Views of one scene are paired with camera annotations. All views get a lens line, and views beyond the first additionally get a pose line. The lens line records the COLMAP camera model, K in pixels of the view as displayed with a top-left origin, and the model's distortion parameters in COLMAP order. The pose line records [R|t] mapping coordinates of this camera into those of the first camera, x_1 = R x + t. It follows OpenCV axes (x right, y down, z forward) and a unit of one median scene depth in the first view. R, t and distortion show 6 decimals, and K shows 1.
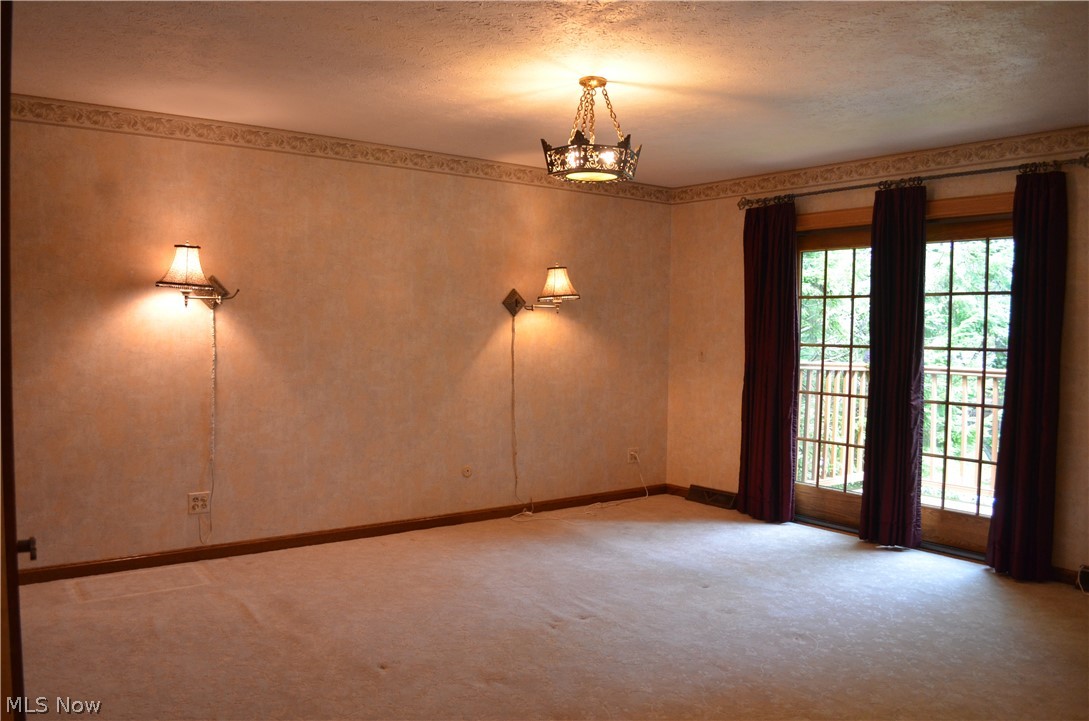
lens RADIAL K [[851.0, 0, 536.5], [0, 851.0, 359.7], [0, 0, 1]] dist [-0.084233, 0.017652]
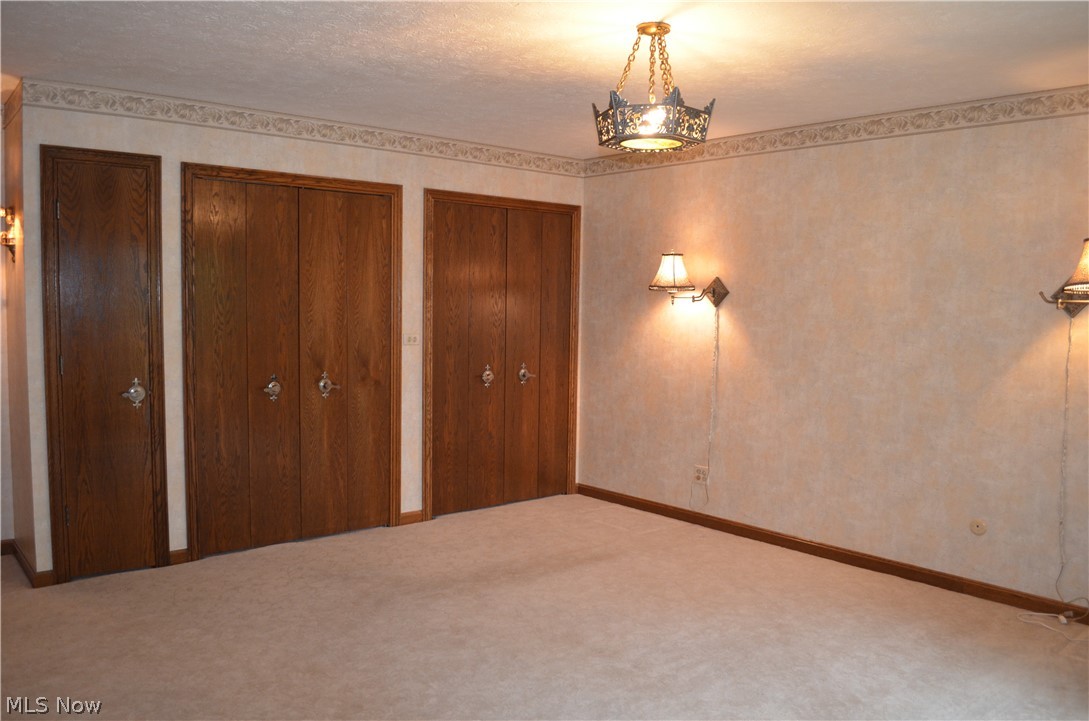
lens RADIAL K [[851.0, 0, 536.3], [0, 851.0, 361.8], [0, 0, 1]] dist [-0.084233, 0.017652]
pose [[0.070276, 0.061451, -0.995633, 0.720208], [-0.053380, 0.996902, 0.057762, -0.038958], [0.996098, 0.049087, 0.073339, 0.669971]]
